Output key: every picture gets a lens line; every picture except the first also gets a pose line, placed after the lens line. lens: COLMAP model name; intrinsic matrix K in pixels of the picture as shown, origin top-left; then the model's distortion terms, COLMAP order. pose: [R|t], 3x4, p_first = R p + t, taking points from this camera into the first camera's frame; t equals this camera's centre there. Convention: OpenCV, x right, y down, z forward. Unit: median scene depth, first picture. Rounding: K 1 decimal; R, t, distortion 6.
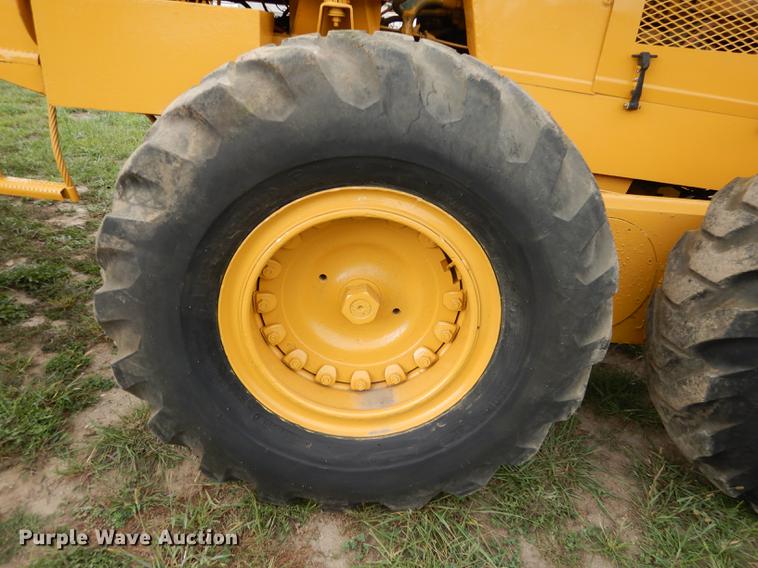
lens RADIAL K [[541.5, 0, 379.0], [0, 541.5, 284.0], [0, 0, 1]] dist [0.008531, 0.002595]
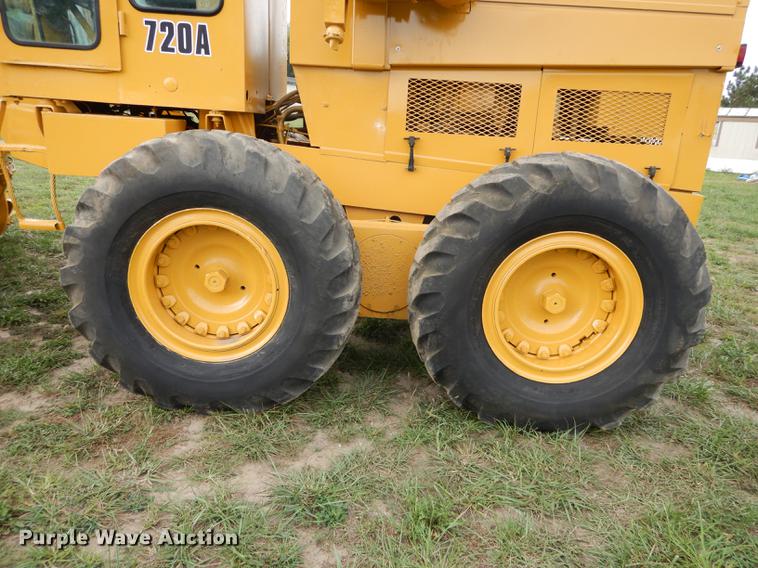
lens RADIAL K [[541.5, 0, 379.0], [0, 541.5, 284.0], [0, 0, 1]] dist [0.008531, 0.002595]
pose [[0.998690, -0.015368, -0.048811, 0.589928], [0.008007, 0.989019, -0.147570, 0.318818], [0.050543, 0.146986, 0.987846, -0.692224]]
